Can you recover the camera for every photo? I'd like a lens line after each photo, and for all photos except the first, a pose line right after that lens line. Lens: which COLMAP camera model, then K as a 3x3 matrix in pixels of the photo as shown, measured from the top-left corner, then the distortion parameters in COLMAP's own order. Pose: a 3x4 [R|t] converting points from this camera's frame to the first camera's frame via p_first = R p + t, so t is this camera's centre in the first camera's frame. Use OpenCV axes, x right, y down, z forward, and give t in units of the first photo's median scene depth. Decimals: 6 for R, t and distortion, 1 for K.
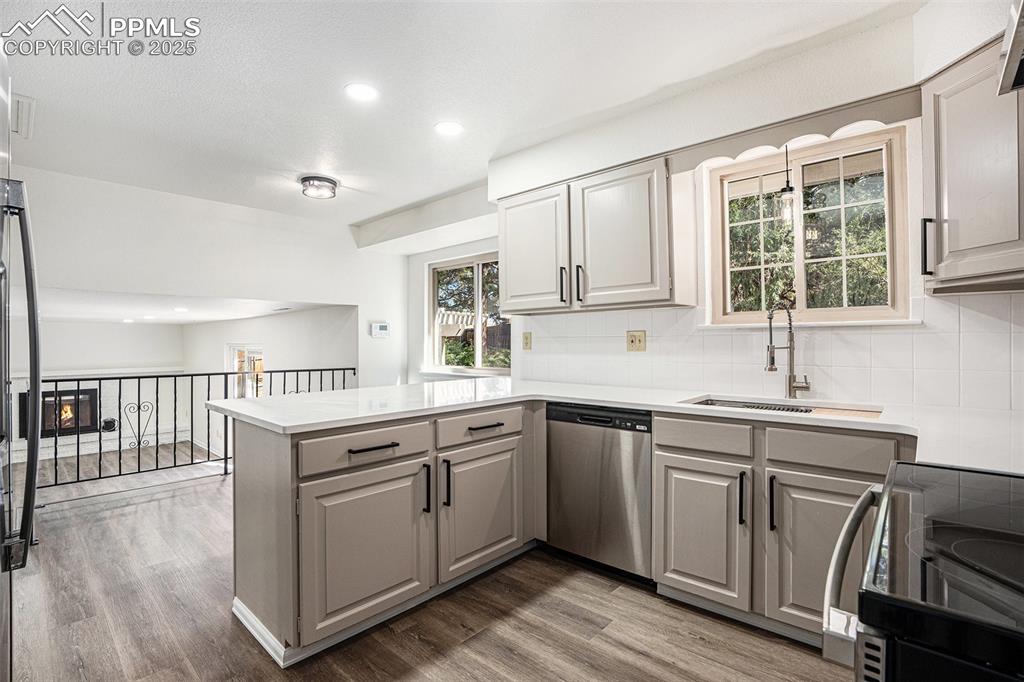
lens RADIAL K [[475.4, 0, 514.0], [0, 475.4, 338.8], [0, 0, 1]] dist [-0.049008, 0.000185]
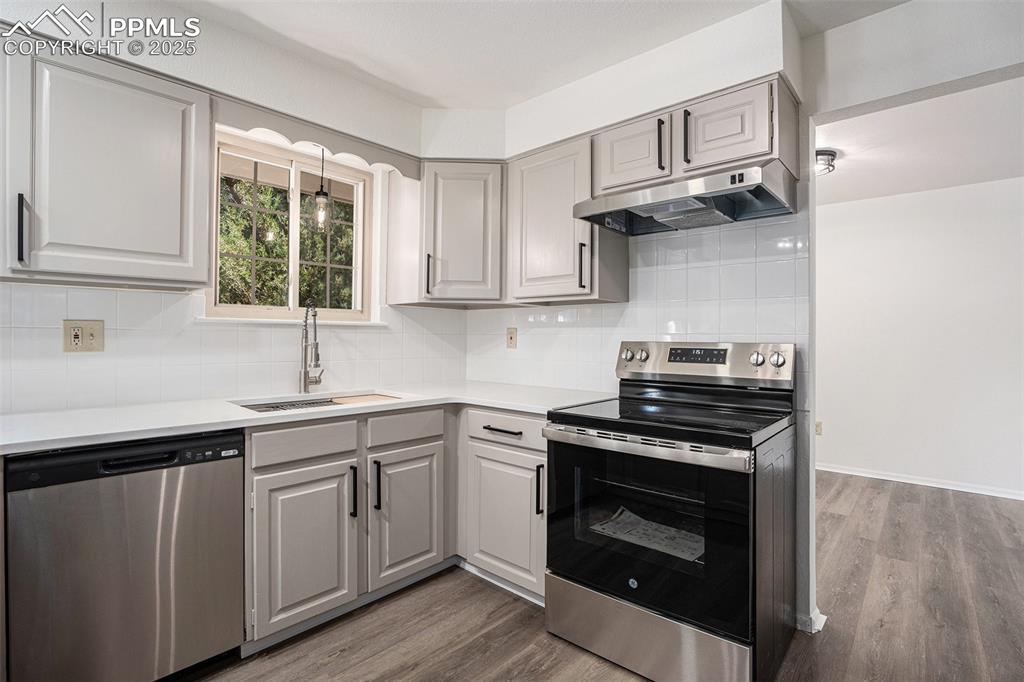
lens RADIAL K [[475.4, 0, 514.7], [0, 475.4, 339.1], [0, 0, 1]] dist [-0.049008, 0.000185]
pose [[0.008177, 0.003211, 0.999961, -0.469843], [-0.011676, 0.999927, -0.003115, 0.005354], [-0.999898, -0.011650, 0.008214, 0.557763]]
